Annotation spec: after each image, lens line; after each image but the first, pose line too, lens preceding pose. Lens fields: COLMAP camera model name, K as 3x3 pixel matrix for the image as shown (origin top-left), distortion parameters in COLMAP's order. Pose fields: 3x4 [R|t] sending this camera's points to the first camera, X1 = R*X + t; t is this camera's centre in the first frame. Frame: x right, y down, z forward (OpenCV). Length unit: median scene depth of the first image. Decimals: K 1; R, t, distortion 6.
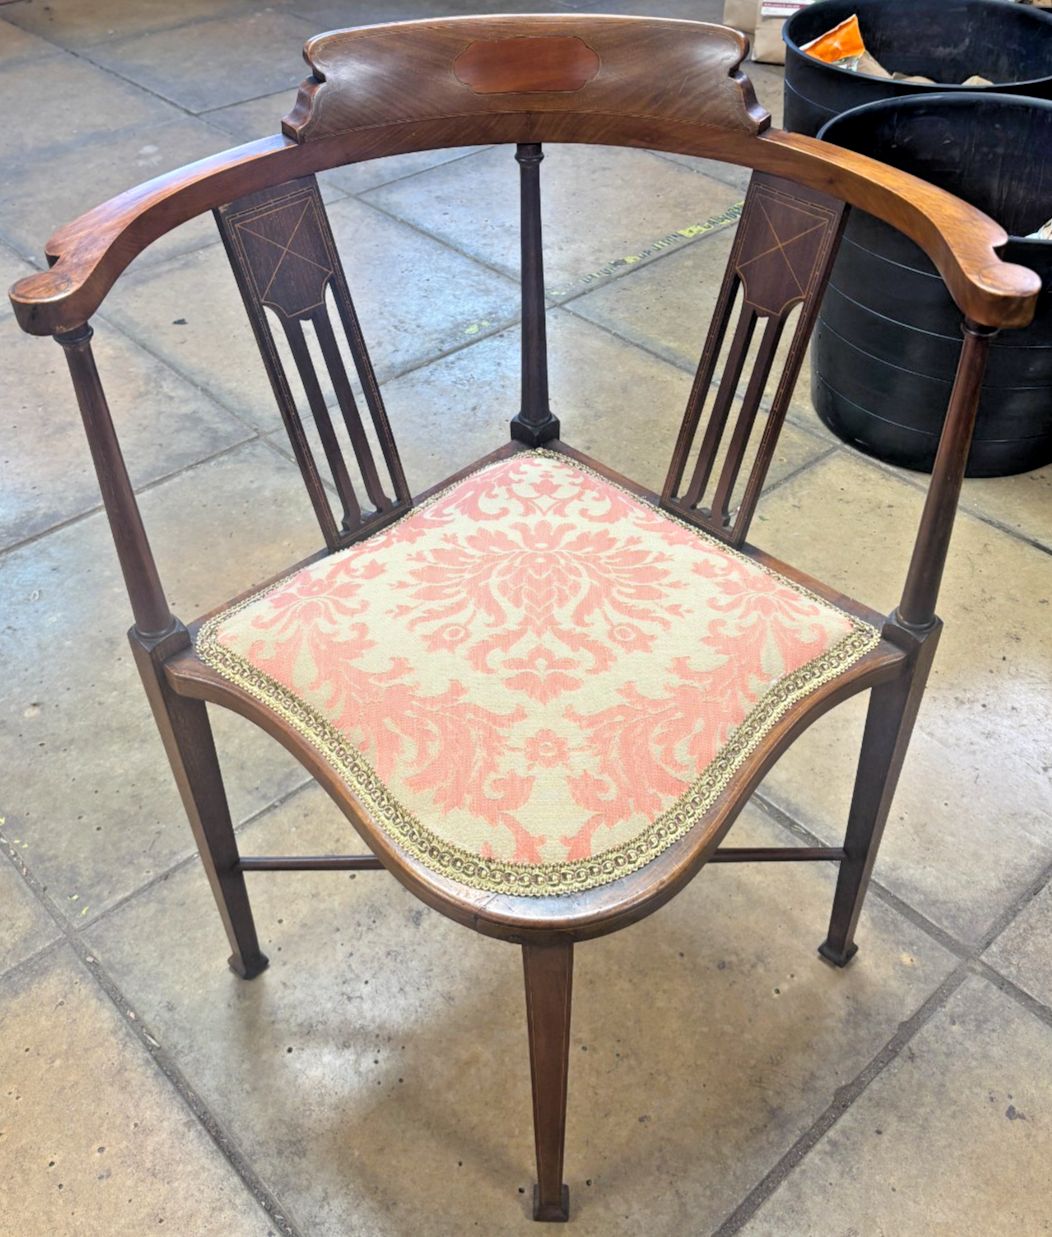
lens RADIAL K [[1229.0, 0, 549.9], [0, 1229.0, 600.1], [0, 0, 1]] dist [0.025419, 0.000000]
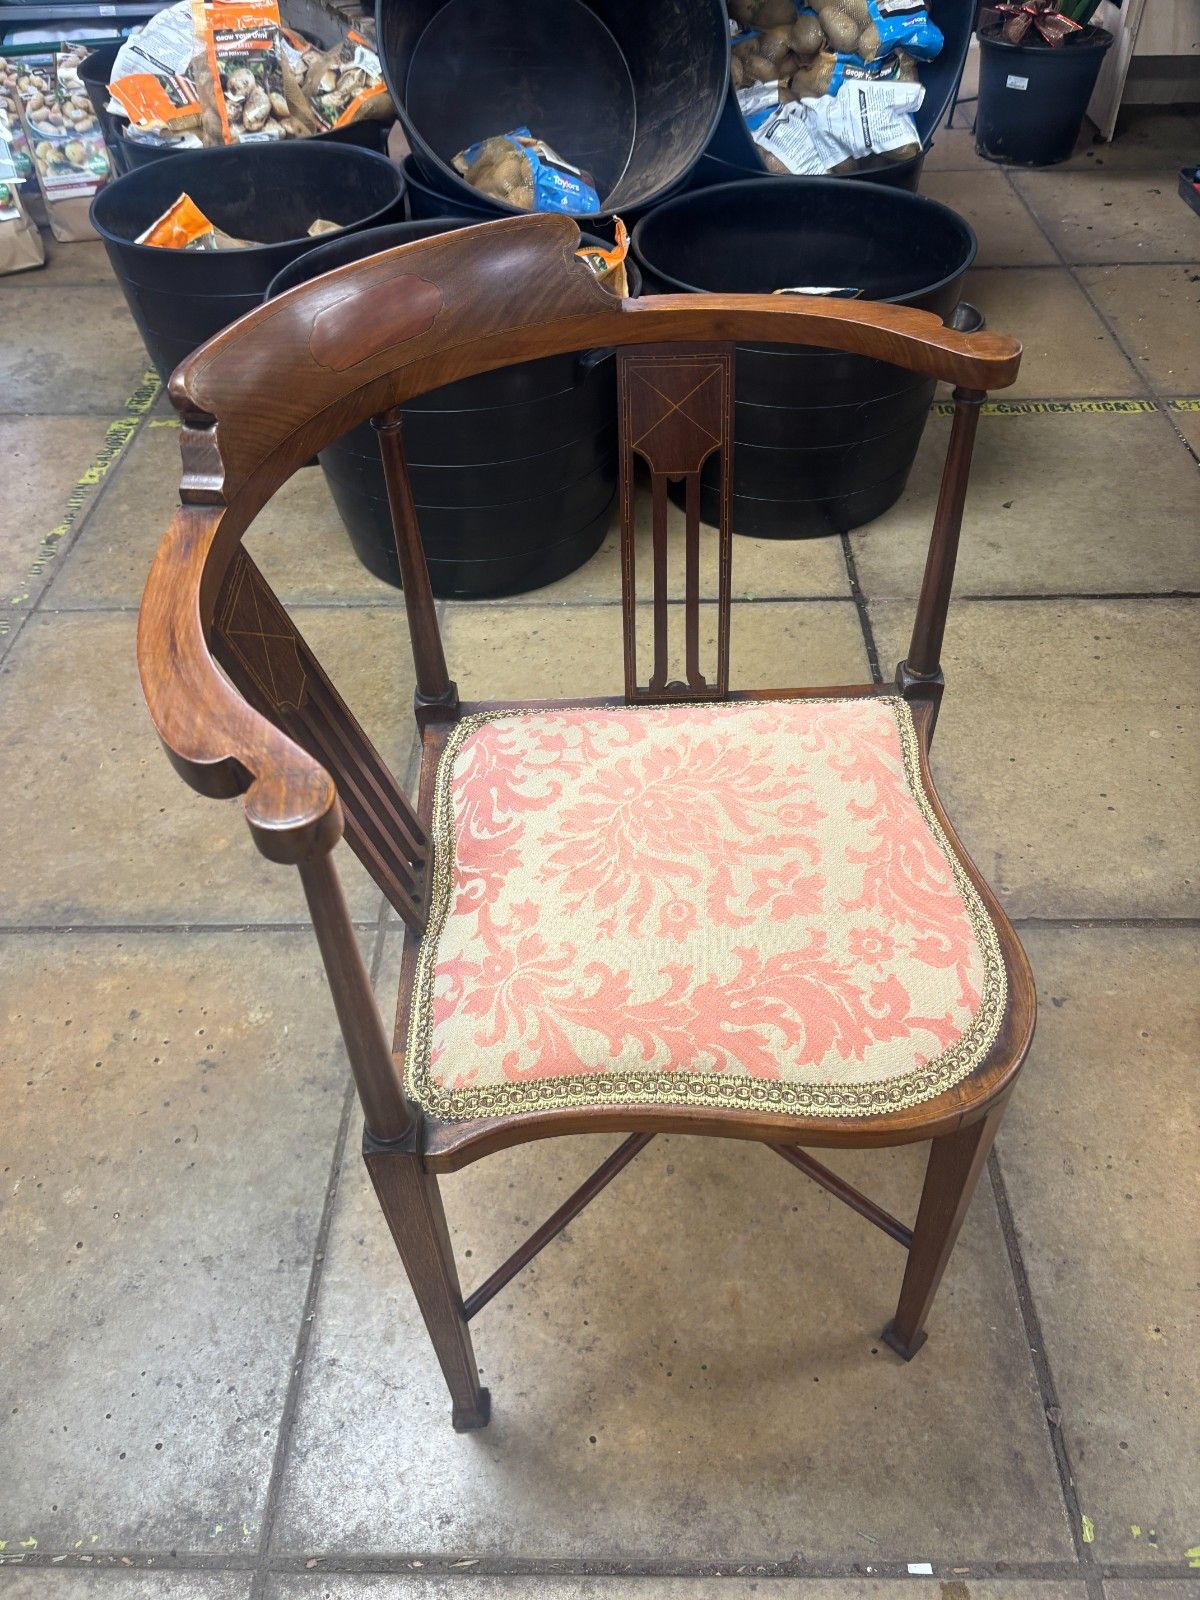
lens RADIAL K [[1221.9, 0, 608.7], [0, 1221.9, 790.2], [0, 0, 1]] dist [0.037198, -0.043957]
pose [[0.692635, -0.514145, 0.505877, -0.446617], [0.494248, 0.849126, 0.186290, -0.207534], [-0.525333, 0.120998, 0.842250, 0.210649]]
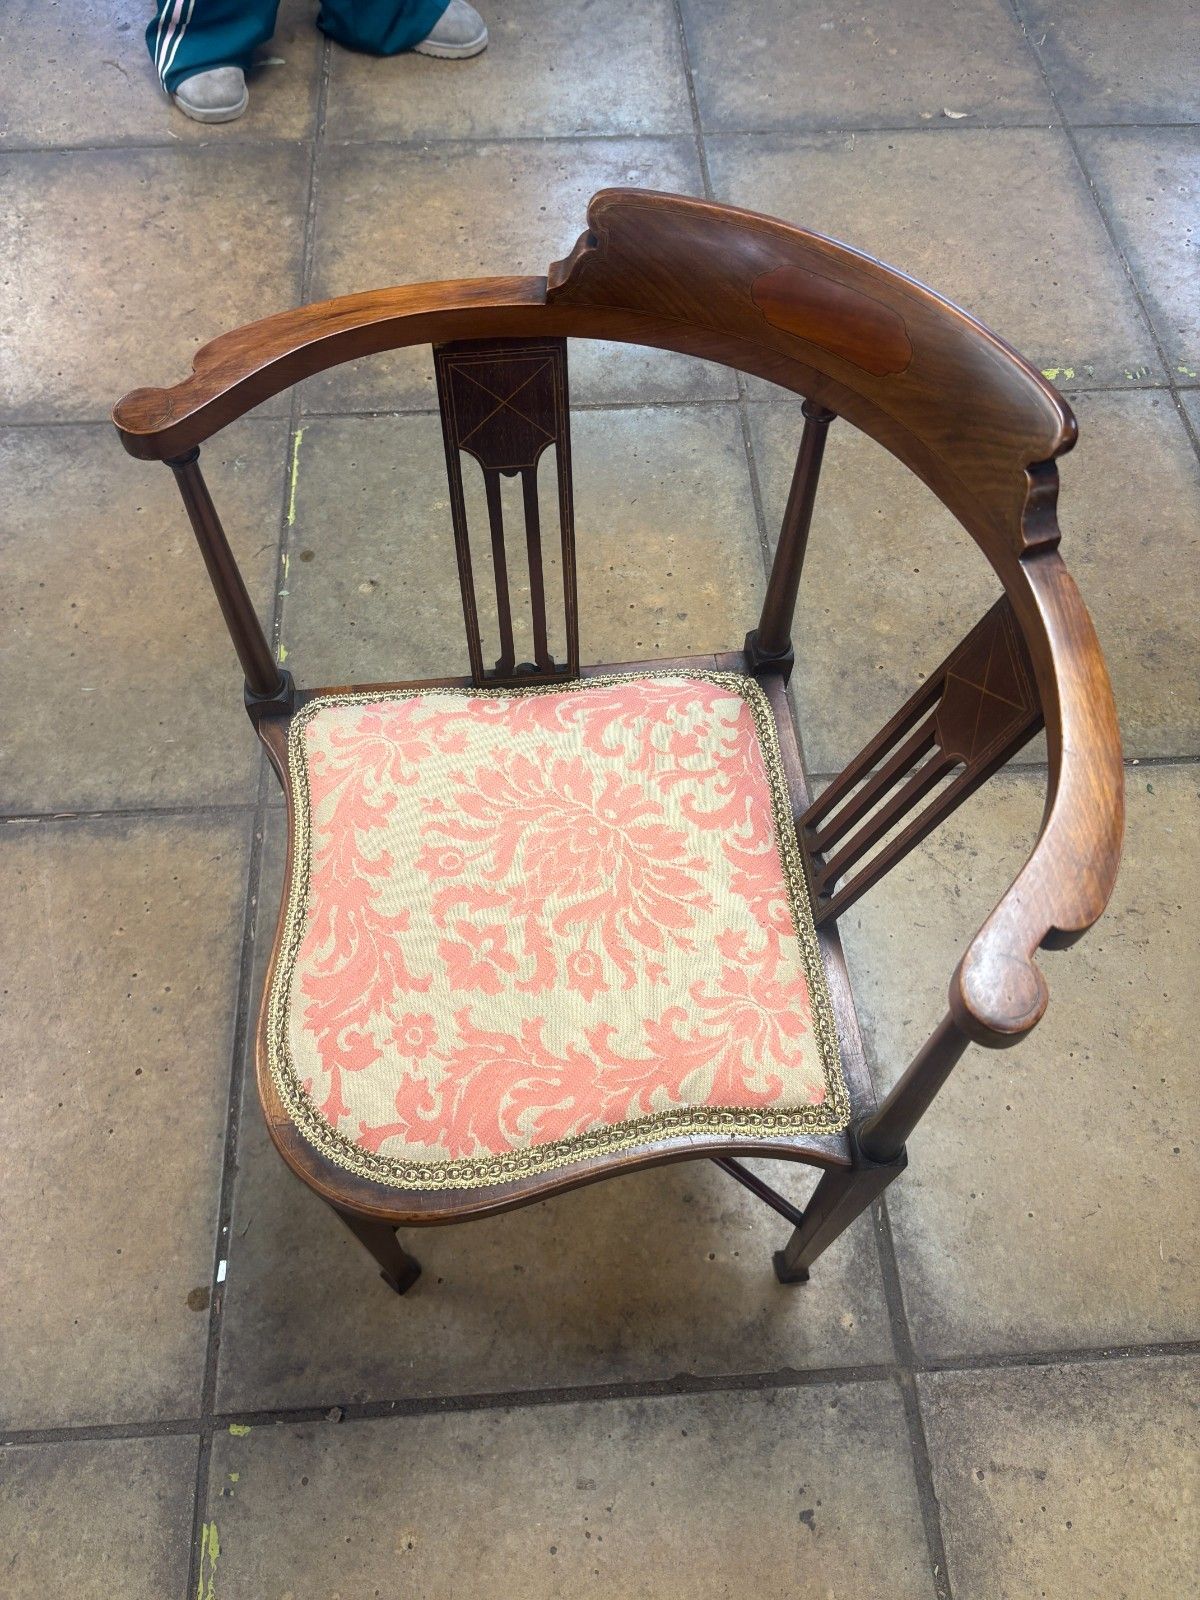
lens RADIAL K [[1221.9, 0, 606.1], [0, 1221.9, 796.3], [0, 0, 1]] dist [0.037198, -0.043957]
pose [[0.773459, 0.555569, -0.305129, 0.242659], [-0.429894, 0.813551, 0.391567, -0.381334], [0.465781, -0.171688, 0.868085, 0.186244]]
